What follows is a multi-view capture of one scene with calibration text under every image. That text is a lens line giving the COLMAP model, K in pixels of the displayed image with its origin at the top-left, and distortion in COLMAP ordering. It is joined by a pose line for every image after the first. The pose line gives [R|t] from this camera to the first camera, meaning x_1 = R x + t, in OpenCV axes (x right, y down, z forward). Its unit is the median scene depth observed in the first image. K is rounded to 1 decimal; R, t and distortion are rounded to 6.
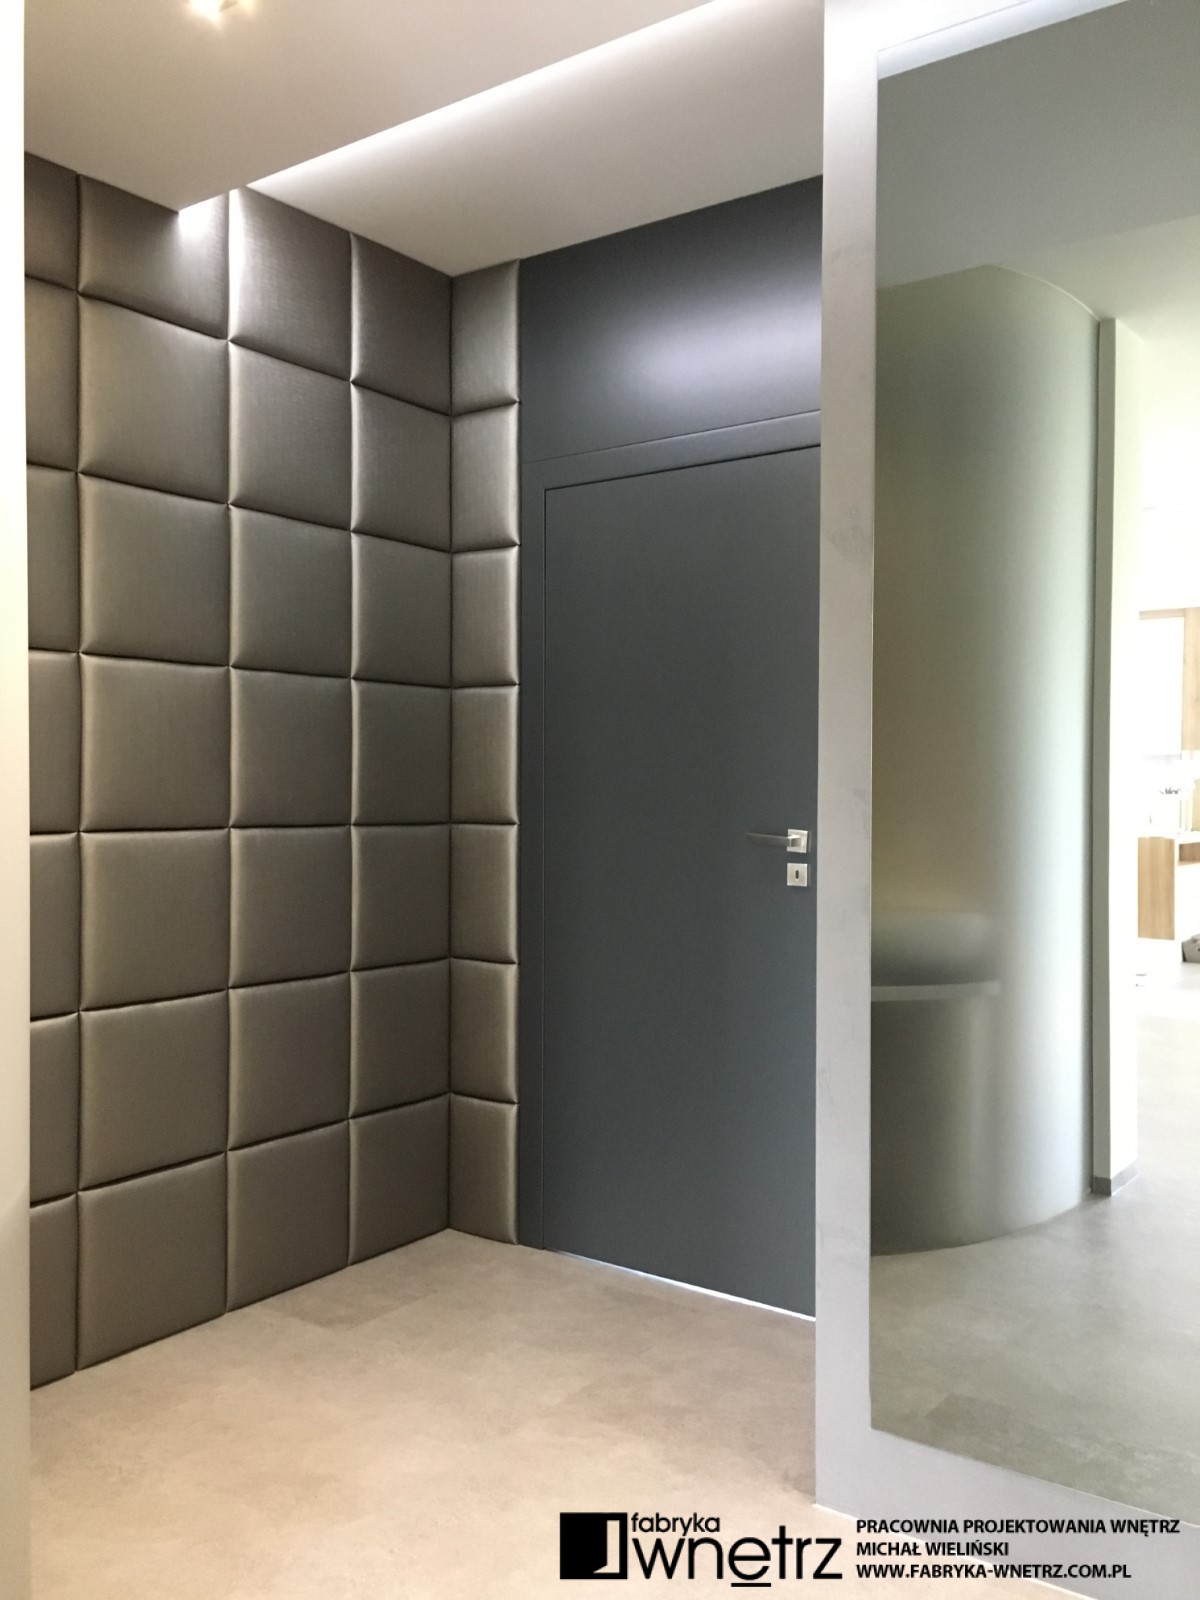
lens RADIAL K [[1372.3, 0, 599.8], [0, 1372.3, 800.6], [0, 0, 1]] dist [0.086925, -0.119465]
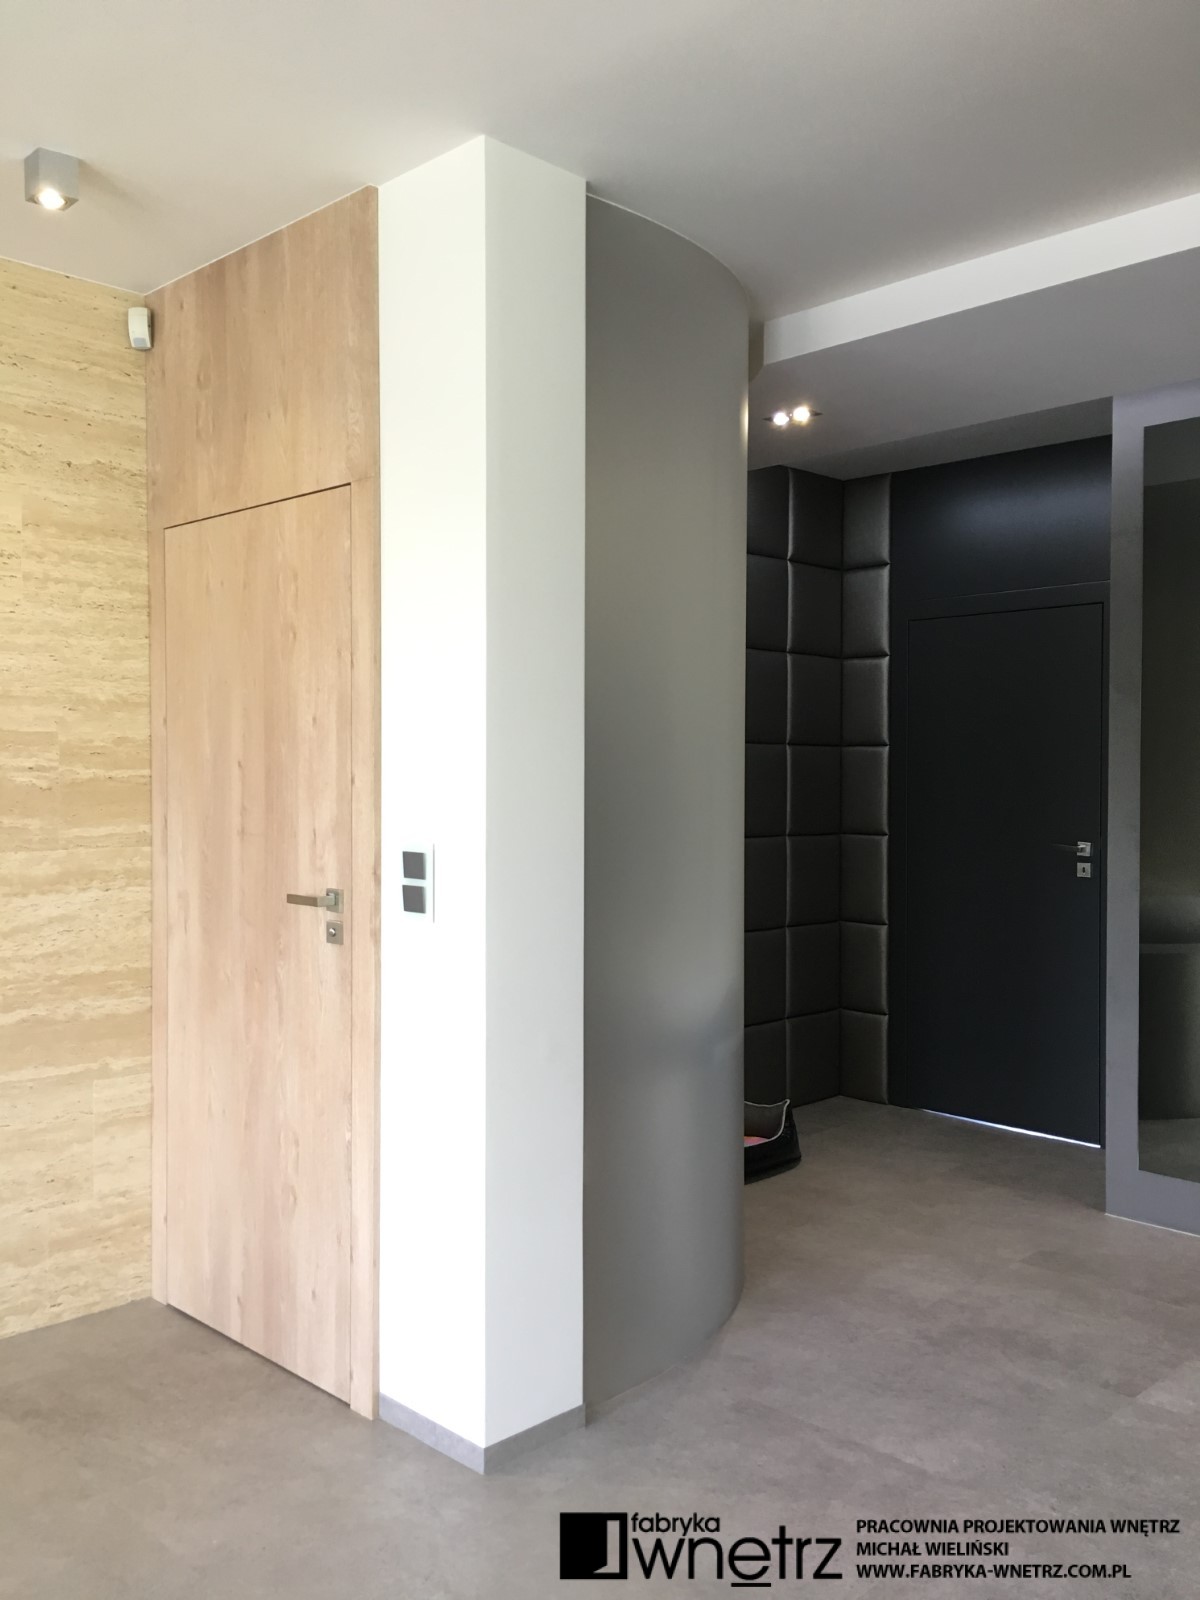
lens RADIAL K [[1372.3, 0, 590.8], [0, 1372.3, 802.3], [0, 0, 1]] dist [0.086925, -0.119465]
pose [[0.987265, 0.000556, -0.159081, -0.144498], [0.001443, 0.999921, 0.012451, -0.039762], [0.159075, -0.012522, 0.987187, -0.589456]]
